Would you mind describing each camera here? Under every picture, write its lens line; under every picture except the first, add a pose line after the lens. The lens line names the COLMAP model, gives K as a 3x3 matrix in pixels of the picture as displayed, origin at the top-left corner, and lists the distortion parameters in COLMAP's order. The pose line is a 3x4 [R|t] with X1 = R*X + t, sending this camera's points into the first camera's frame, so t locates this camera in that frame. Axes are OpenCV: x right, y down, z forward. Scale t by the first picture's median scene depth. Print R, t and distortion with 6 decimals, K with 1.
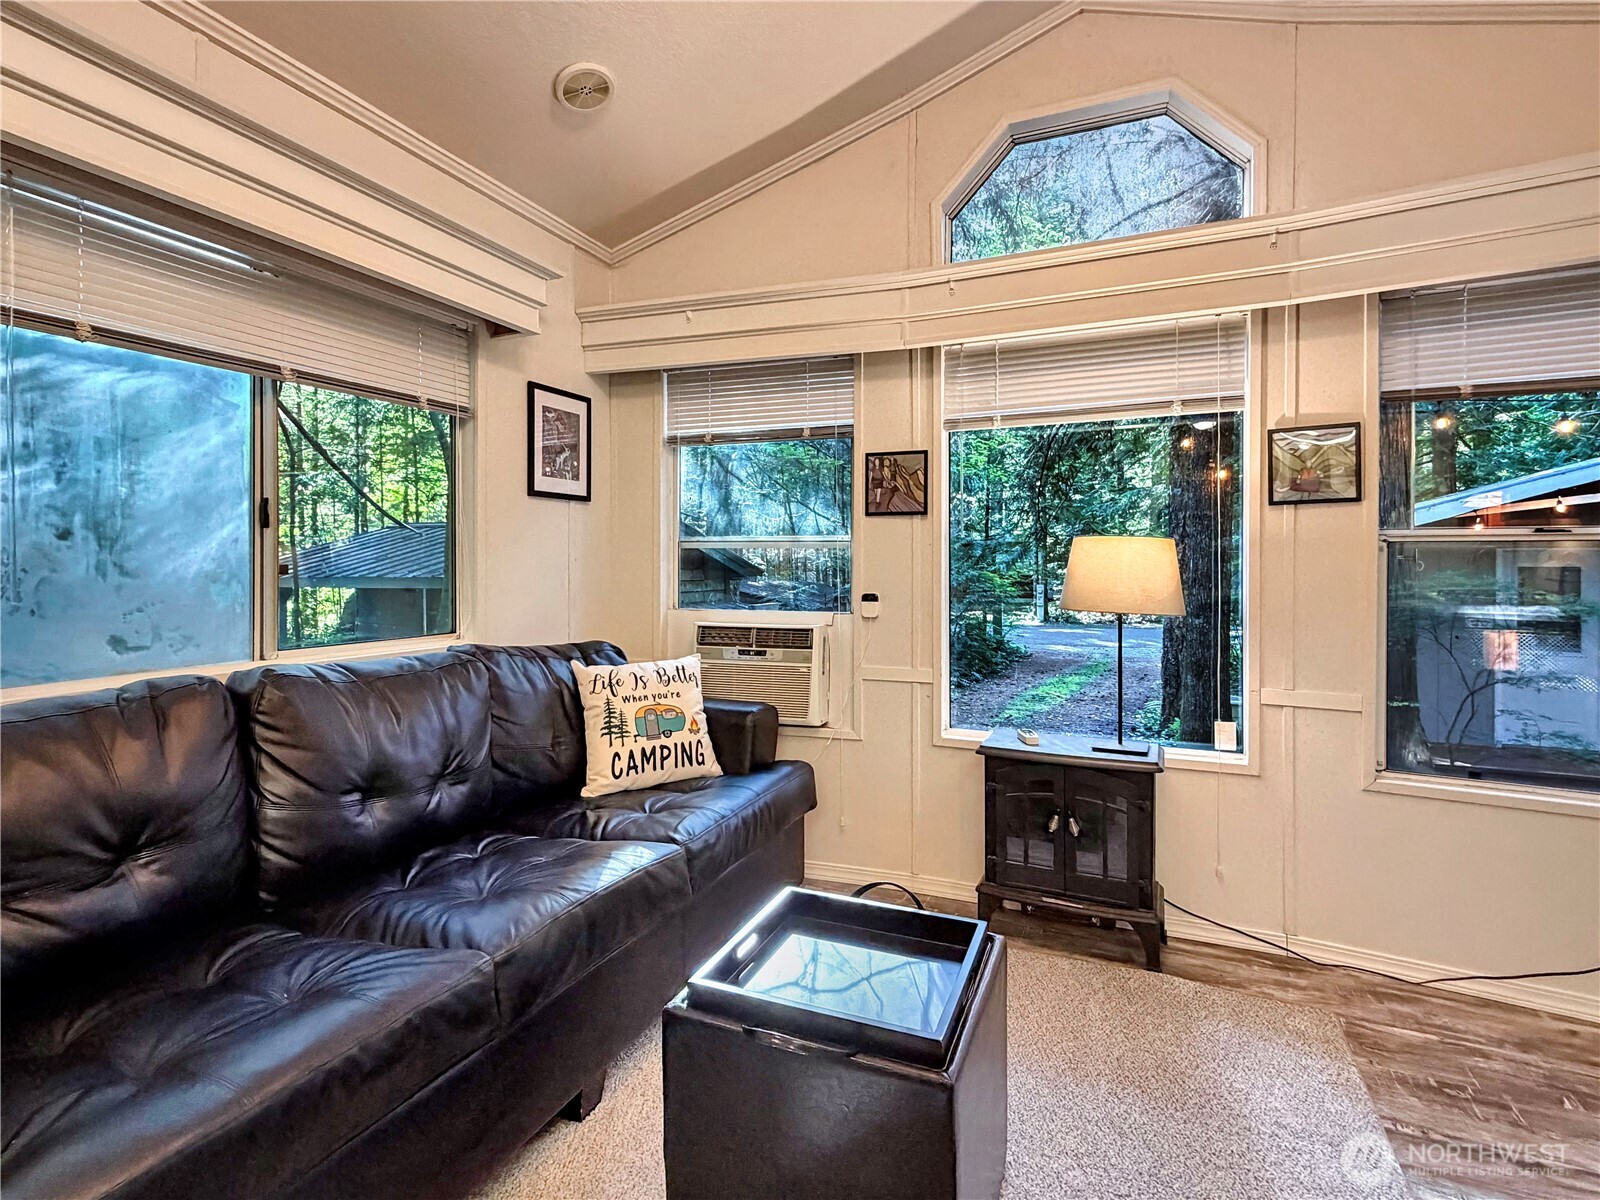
lens RADIAL K [[809.1, 0, 814.0], [0, 809.1, 560.2], [0, 0, 1]] dist [0.037306, -0.005616]
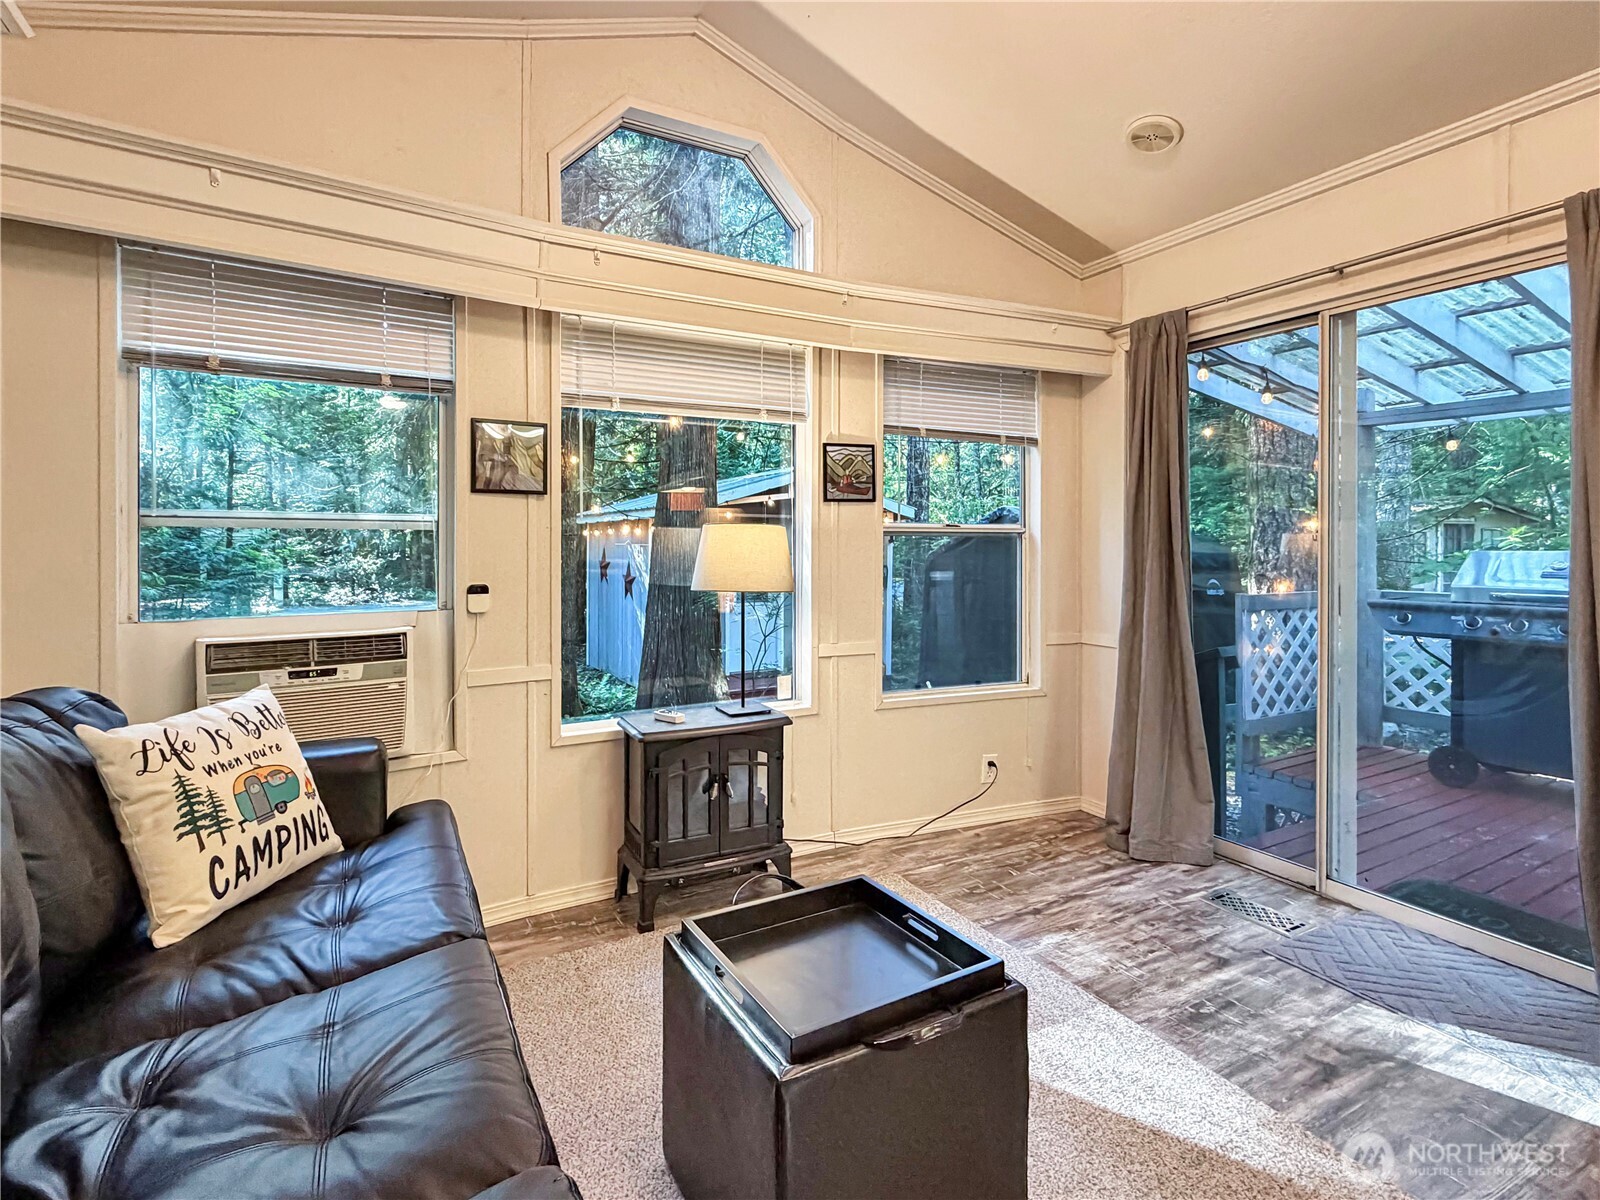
lens RADIAL K [[809.1, 0, 786.3], [0, 809.1, 536.2], [0, 0, 1]] dist [0.037306, -0.005616]
pose [[0.615421, 0.003088, 0.788193, -0.457651], [-0.005303, 0.999986, 0.000222, -0.012499], [-0.788181, -0.004316, 0.615428, 0.252497]]
